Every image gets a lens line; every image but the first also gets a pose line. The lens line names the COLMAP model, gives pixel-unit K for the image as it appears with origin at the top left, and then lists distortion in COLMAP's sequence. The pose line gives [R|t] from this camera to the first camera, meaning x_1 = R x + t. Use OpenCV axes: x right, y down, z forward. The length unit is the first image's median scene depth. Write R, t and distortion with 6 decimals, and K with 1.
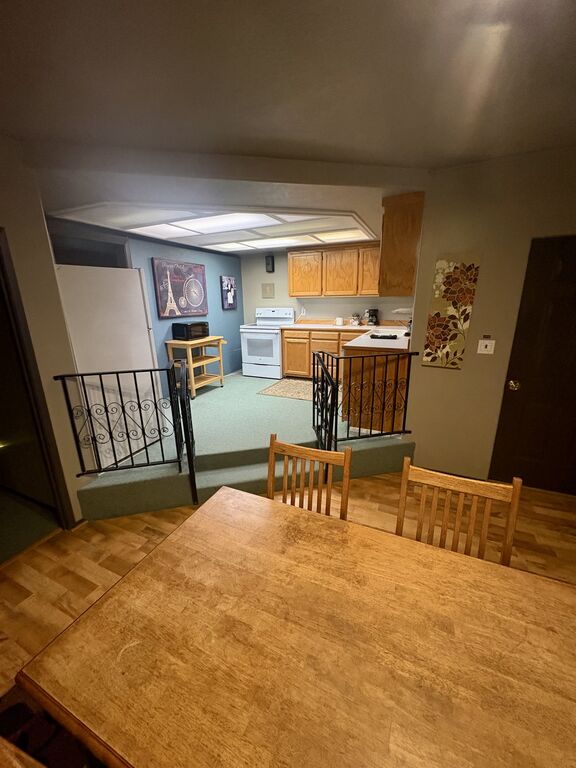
lens RADIAL K [[310.7, 0, 287.3], [0, 310.7, 385.4], [0, 0, 1]] dist [0.002349, -0.000033]
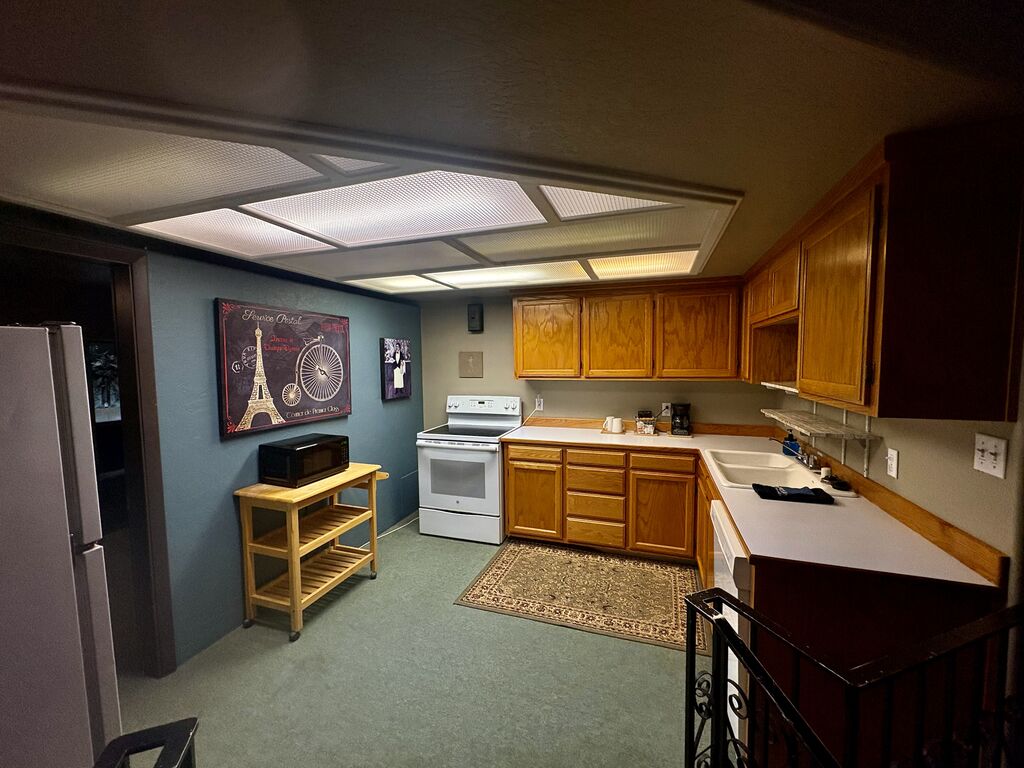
lens RADIAL K [[414.2, 0, 512.5], [0, 414.2, 386.1], [0, 0, 1]] dist [0.002349, -0.000033]
pose [[0.994831, -0.000208, 0.101543, -0.073054], [0.021633, 0.977476, -0.209935, -0.134163], [-0.099212, 0.211047, 0.972428, 0.349675]]
